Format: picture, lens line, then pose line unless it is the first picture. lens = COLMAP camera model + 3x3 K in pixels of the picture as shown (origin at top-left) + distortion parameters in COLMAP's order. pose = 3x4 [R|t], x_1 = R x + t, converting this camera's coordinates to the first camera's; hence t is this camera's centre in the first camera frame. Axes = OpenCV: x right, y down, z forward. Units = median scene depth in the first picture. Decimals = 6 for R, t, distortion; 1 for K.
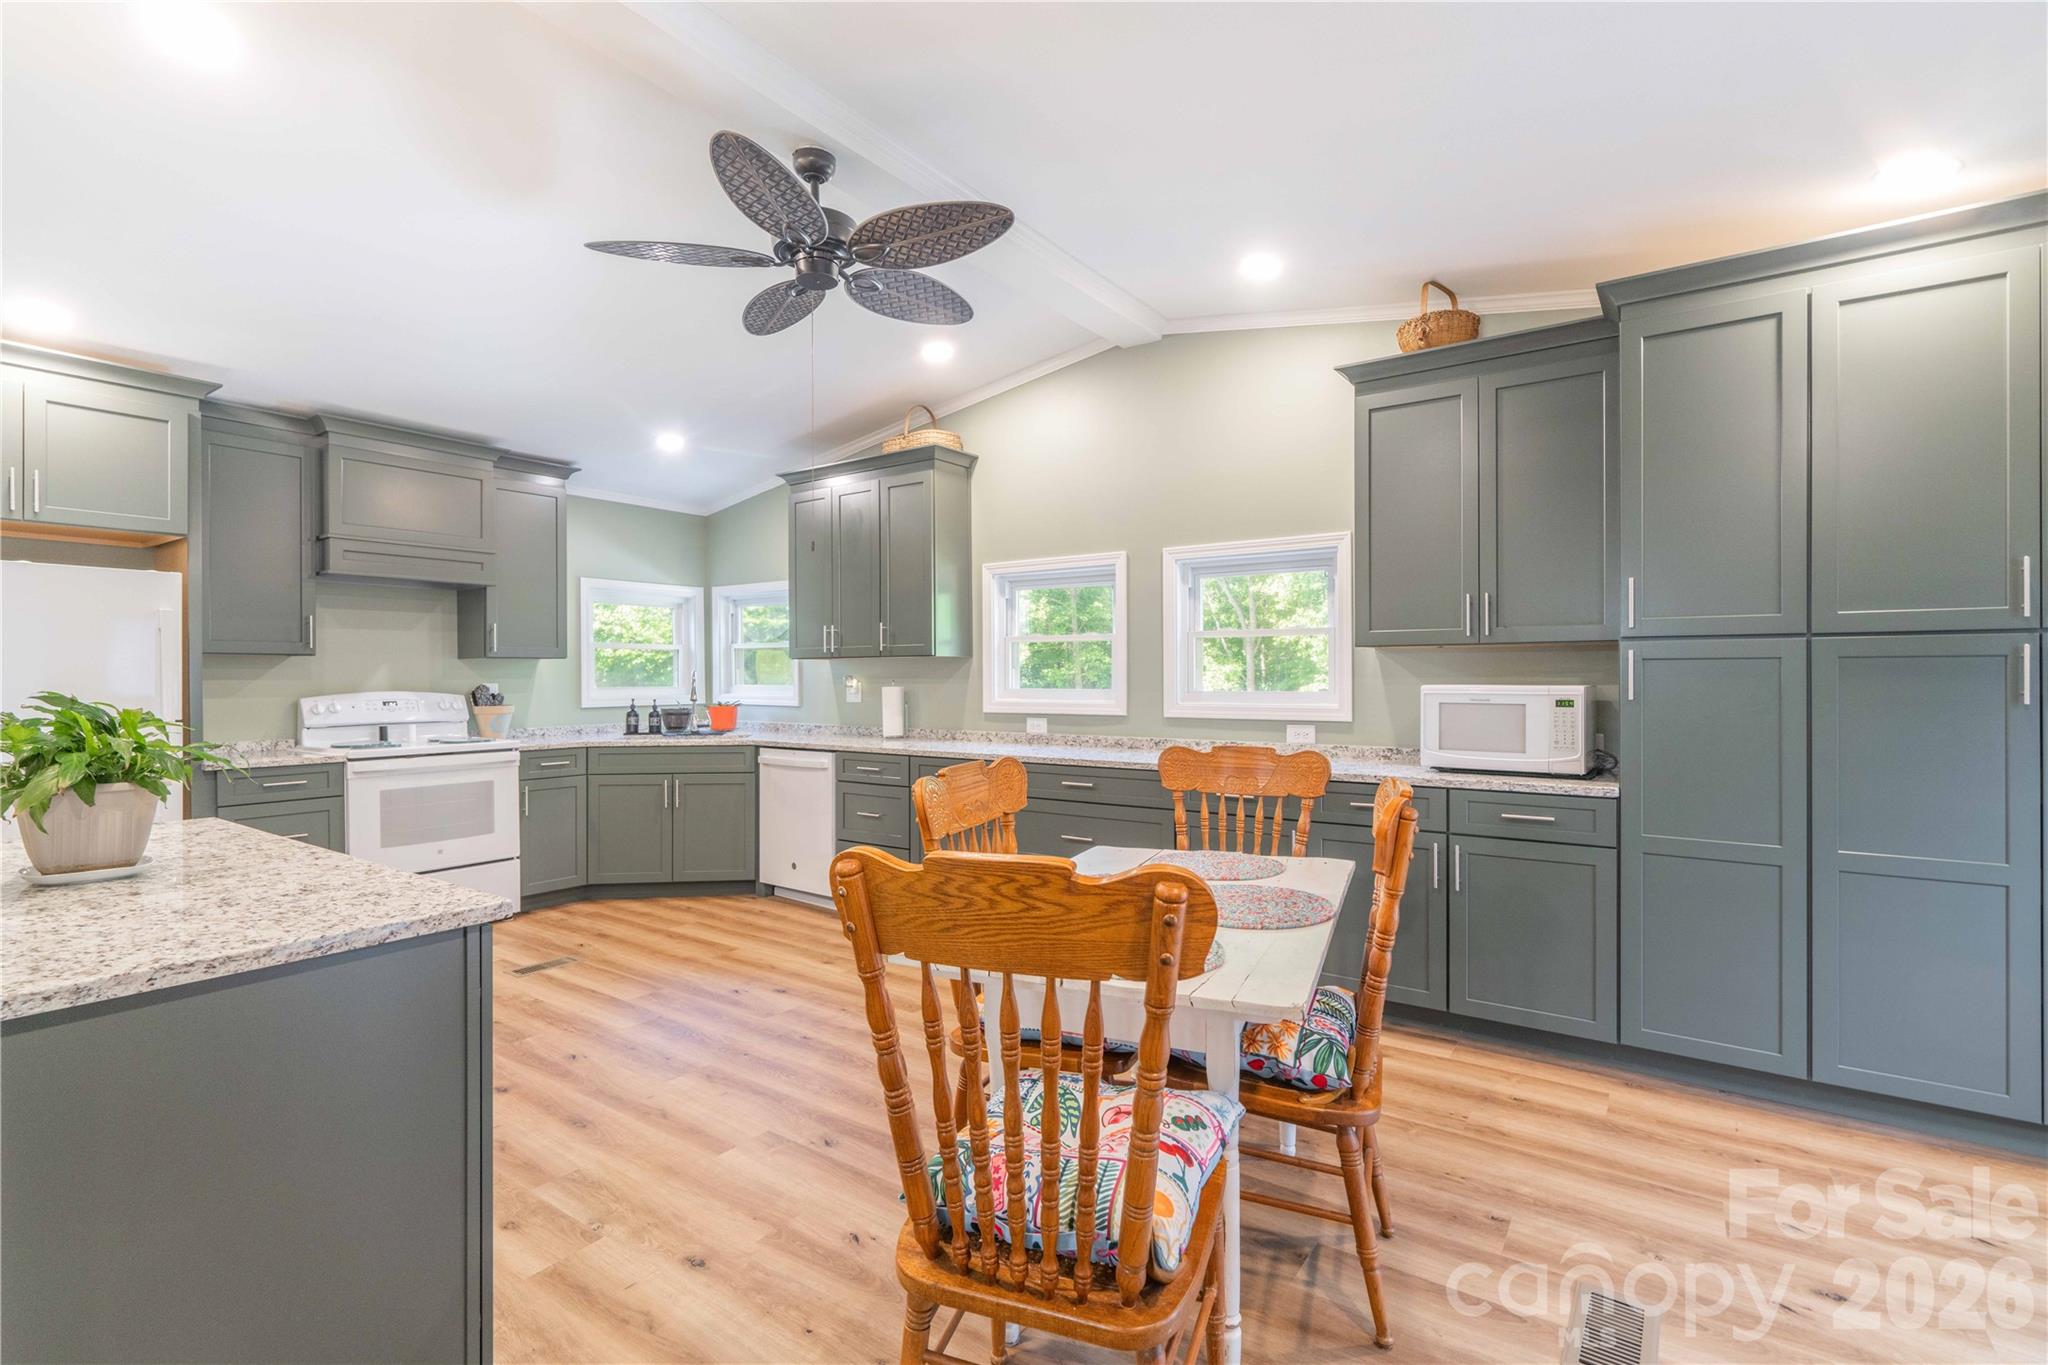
lens RADIAL K [[927.7, 0, 1011.5], [0, 927.7, 679.9], [0, 0, 1]] dist [-0.001317, -0.000224]
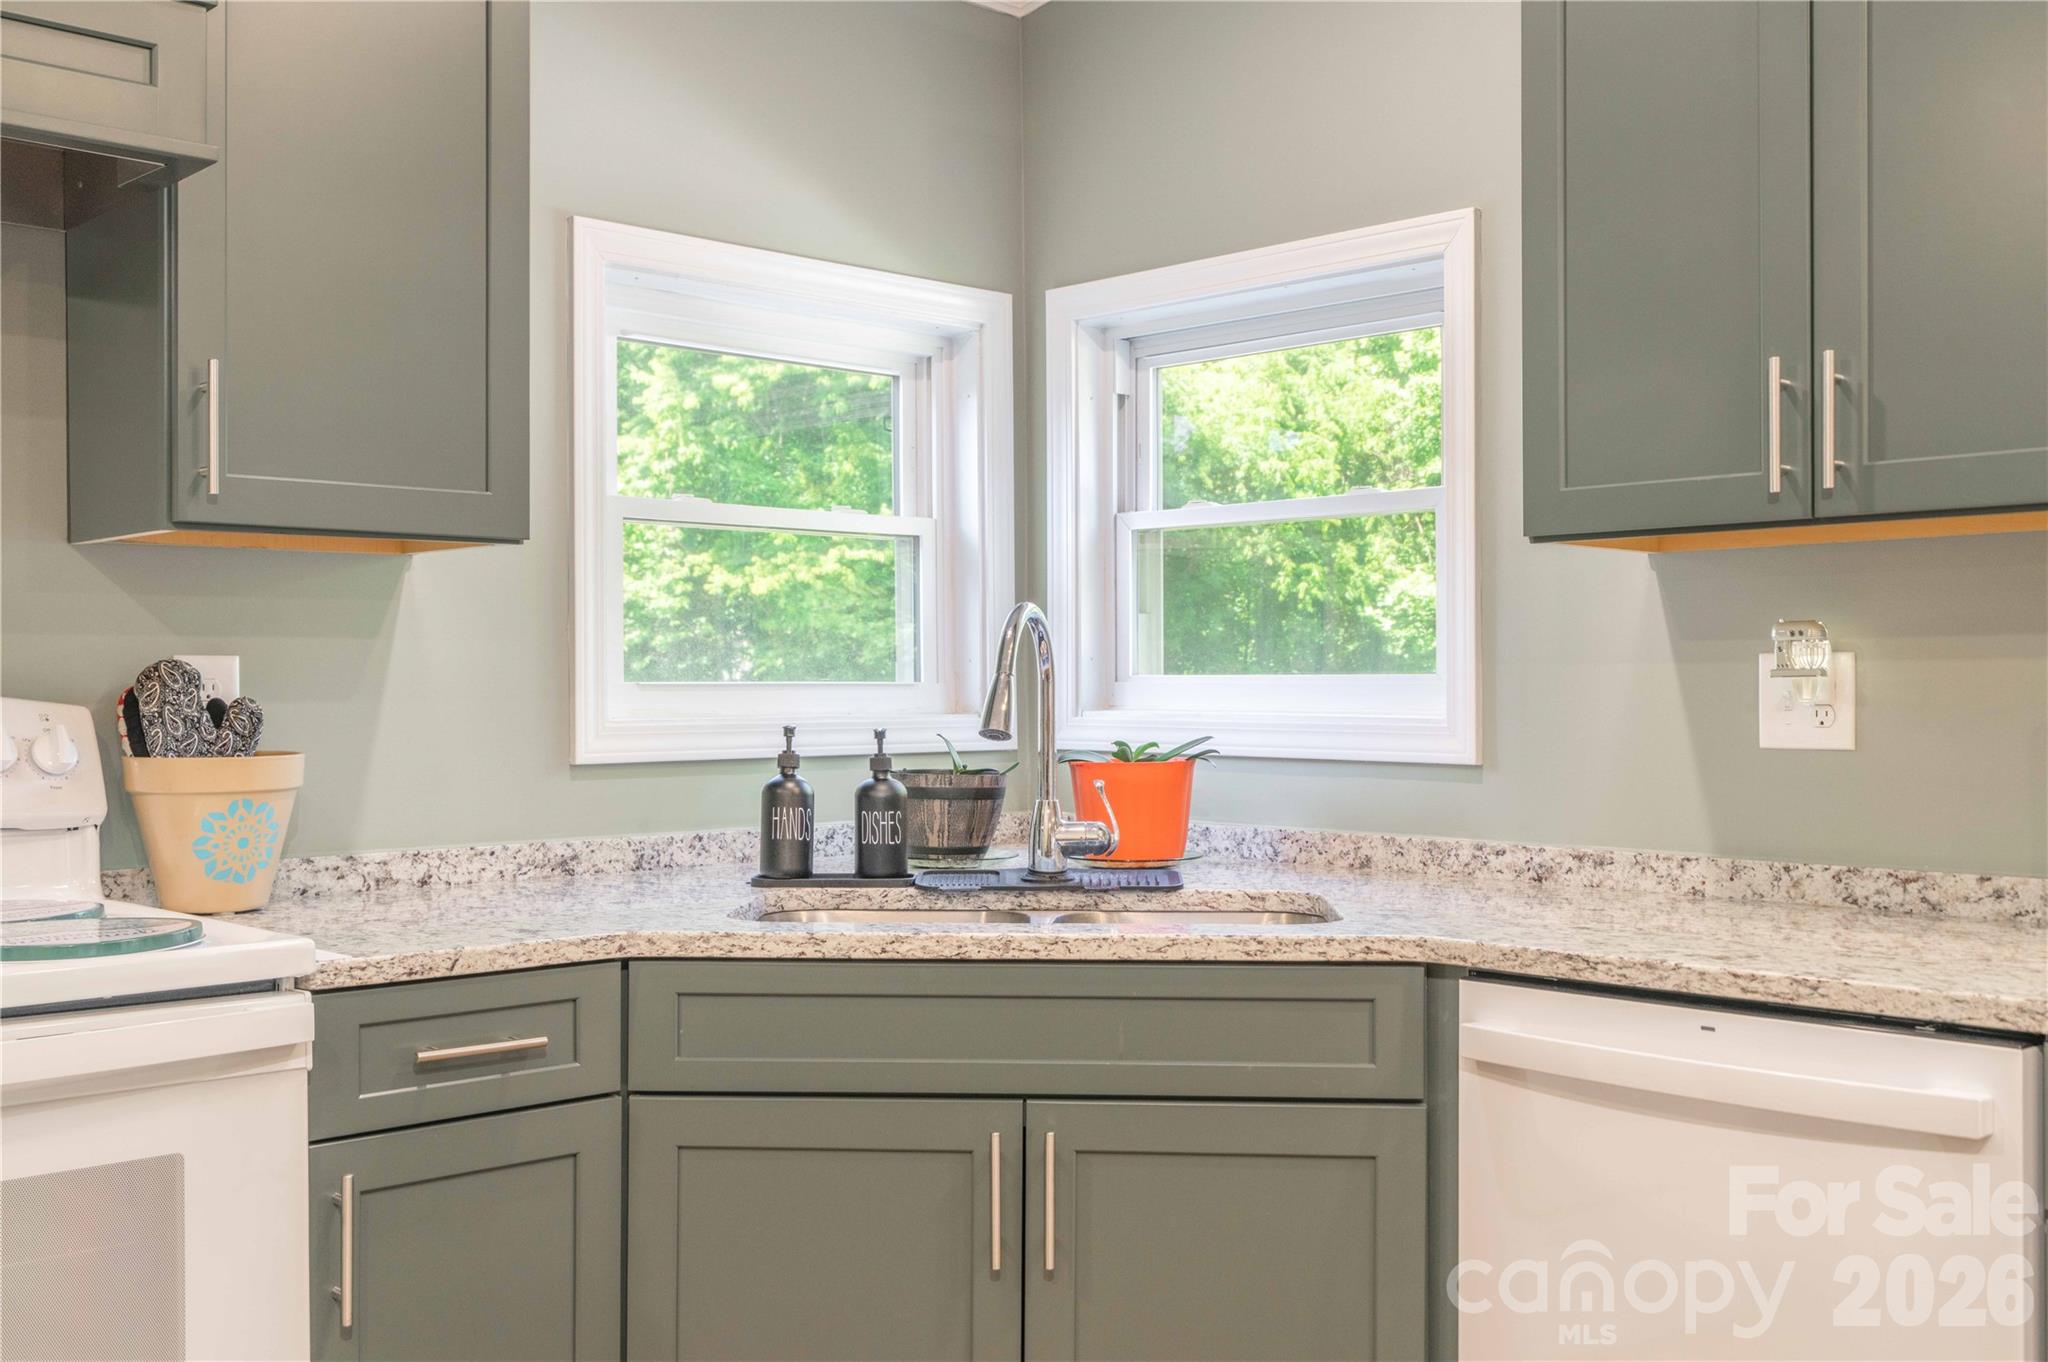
lens RADIAL K [[2039.2, 0, 1024.0], [0, 2039.2, 681.0], [0, 0, 1]] dist [0.003292, 0.005855]
pose [[0.984416, 0.000383, -0.175857, -0.295826], [-0.001729, 0.999970, -0.007499, 0.014032], [0.175849, 0.007687, 0.984387, 0.578544]]
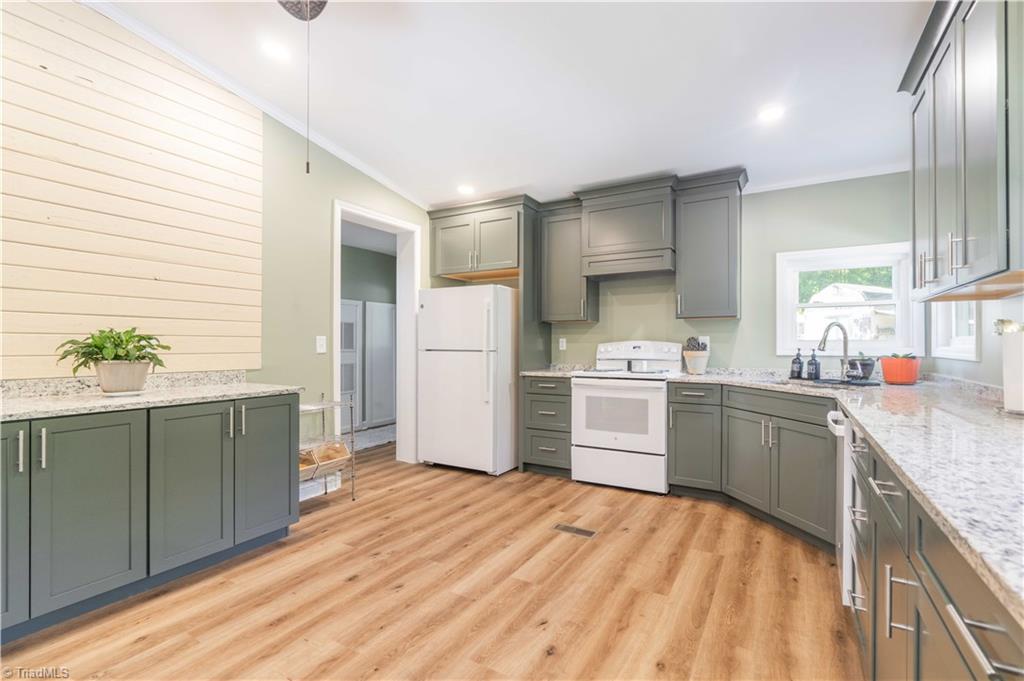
lens RADIAL K [[466.1, 0, 516.6], [0, 466.1, 343.7], [0, 0, 1]] dist [-0.002900, -0.000534]
pose [[0.100380, 0.000608, -0.994949, 0.155343], [-0.006462, 0.999979, -0.000041, 0.018644], [0.994928, 0.006434, 0.100382, 0.664686]]
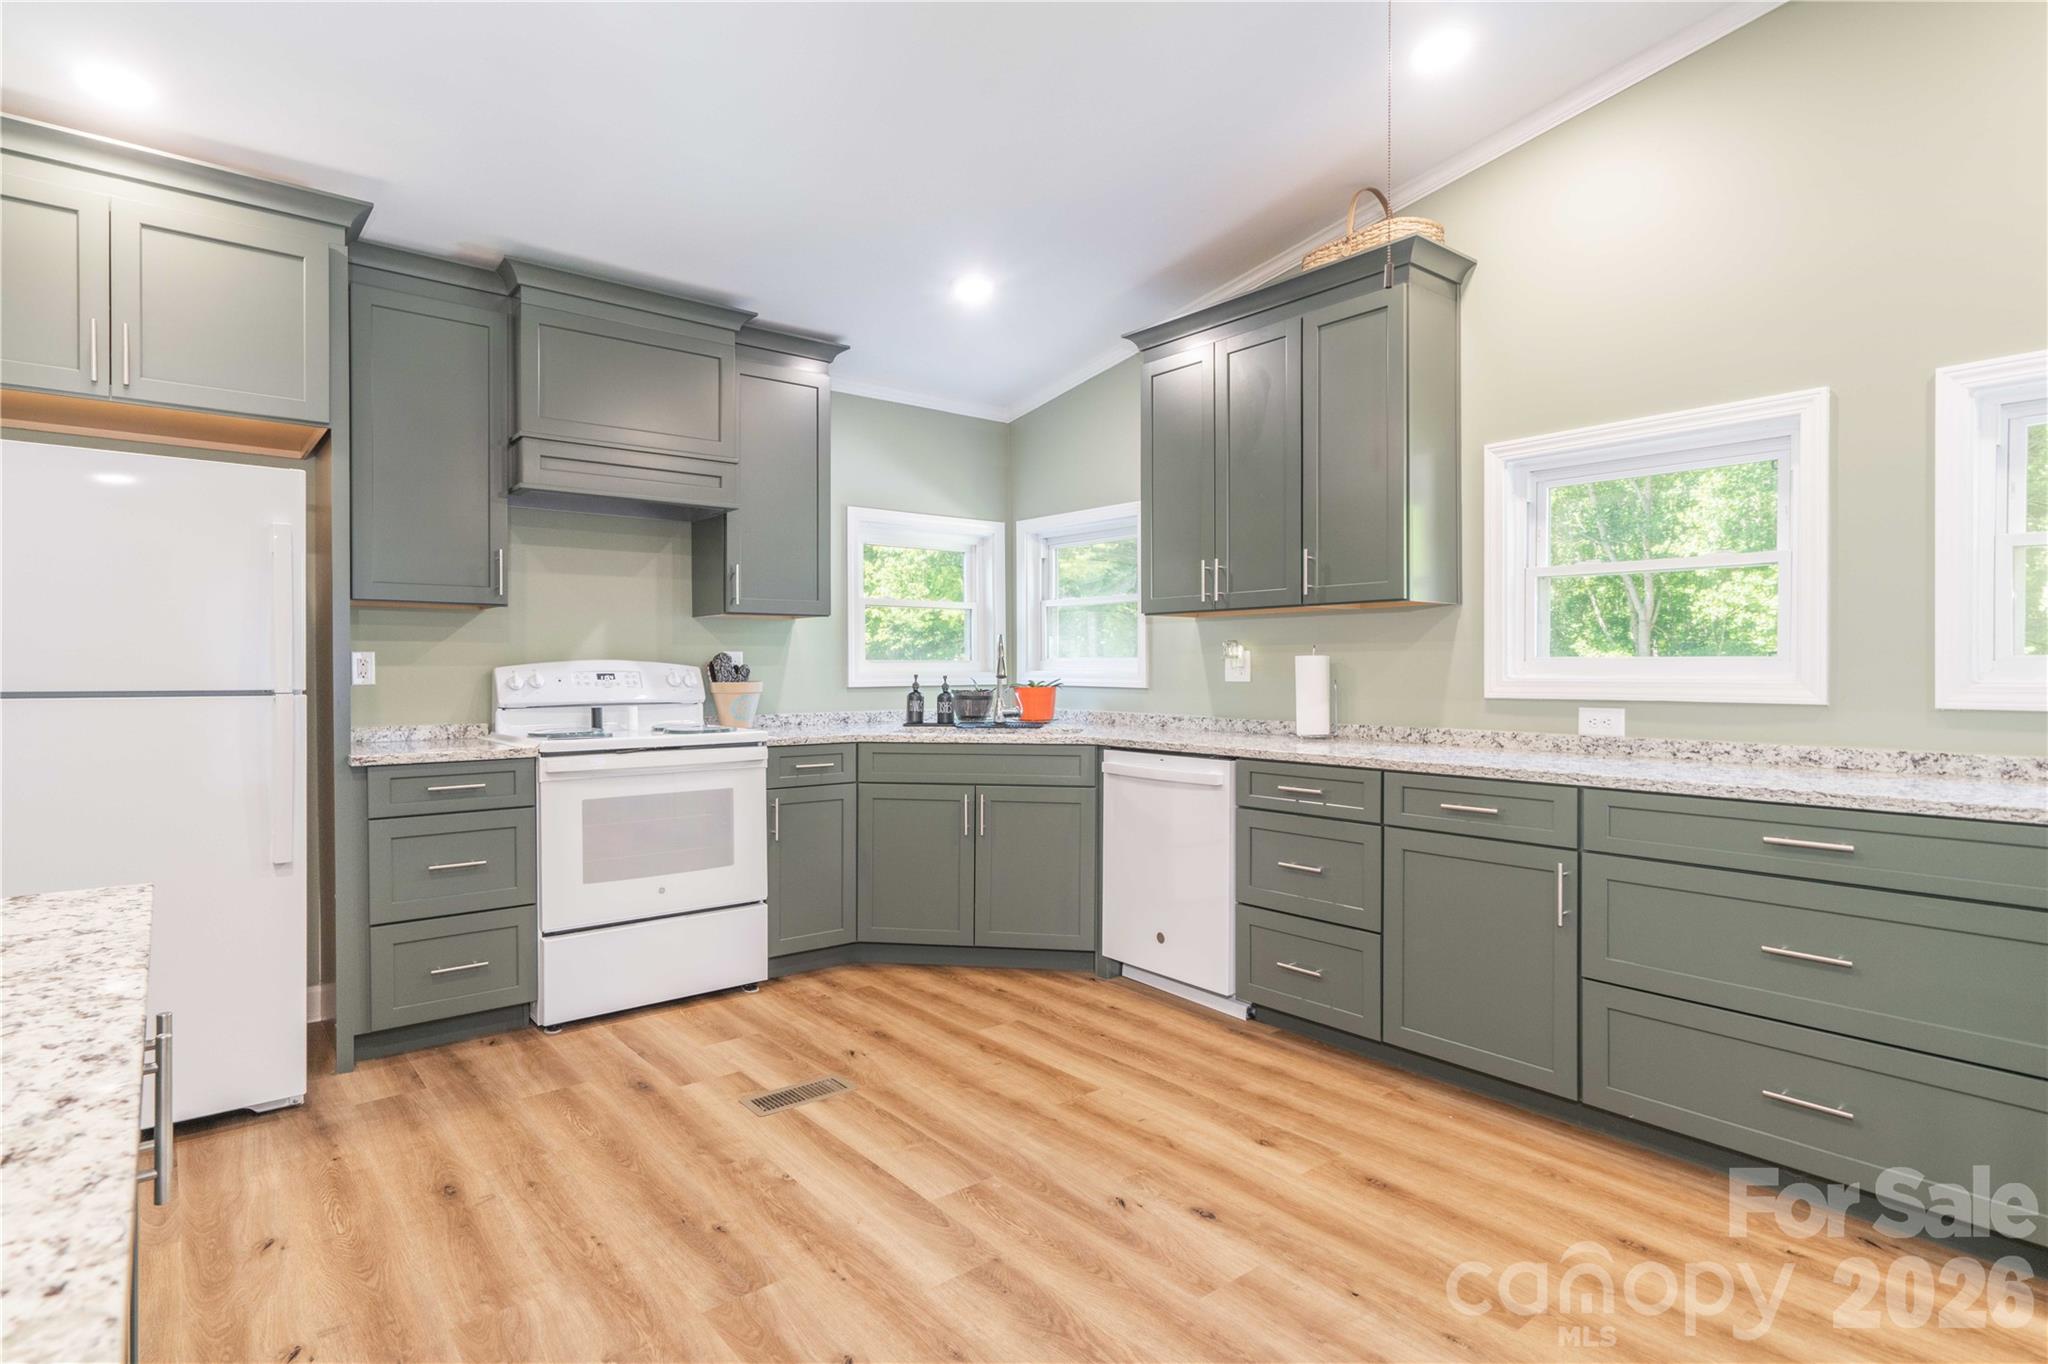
lens RADIAL K [[1044.7, 0, 1013.7], [0, 1044.7, 673.2], [0, 0, 1]] dist [0.000906, 0.000788]
pose [[0.964265, 0.003966, -0.264909, -0.143061], [-0.003422, 0.999991, 0.002513, 0.018909], [0.264916, -0.001517, 0.964270, 0.287818]]
